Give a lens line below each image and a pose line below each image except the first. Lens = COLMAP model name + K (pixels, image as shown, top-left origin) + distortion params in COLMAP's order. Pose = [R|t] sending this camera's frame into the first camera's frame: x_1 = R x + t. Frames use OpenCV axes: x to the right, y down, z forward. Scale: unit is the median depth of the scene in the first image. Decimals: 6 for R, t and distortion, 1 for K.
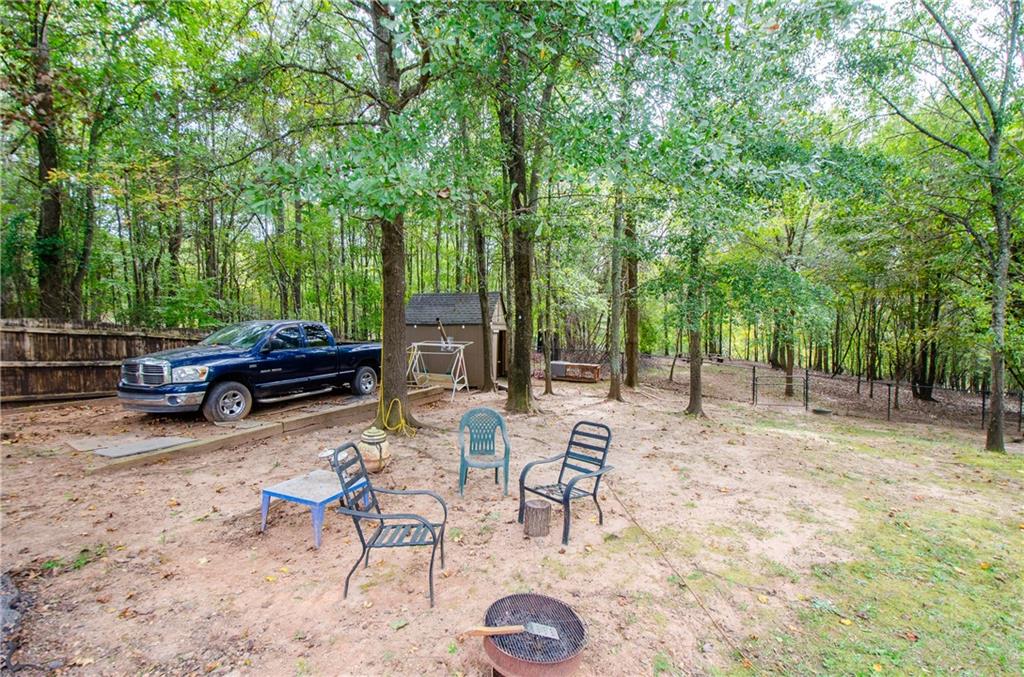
lens RADIAL K [[449.3, 0, 504.8], [0, 449.3, 344.8], [0, 0, 1]] dist [0.002004, 0.000342]
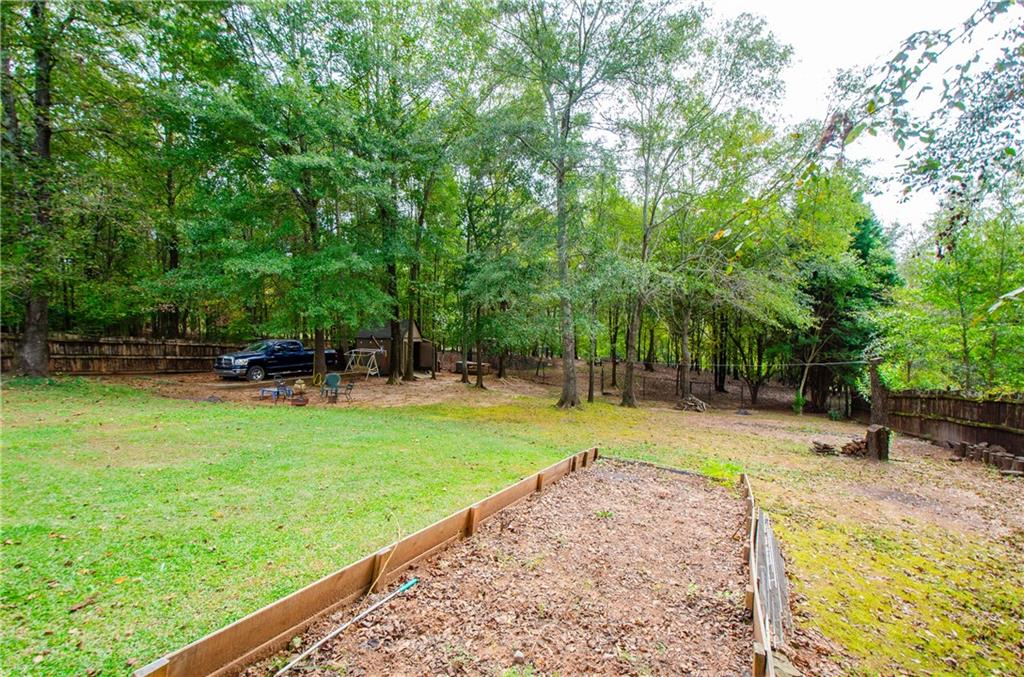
lens RADIAL K [[449.3, 0, 504.8], [0, 449.3, 344.8], [0, 0, 1]] dist [0.002004, 0.000342]
pose [[0.998210, 0.015713, -0.057706, 0.936698], [-0.016113, 0.999849, -0.006461, -0.042568], [0.057596, 0.007380, 0.998313, -1.455809]]
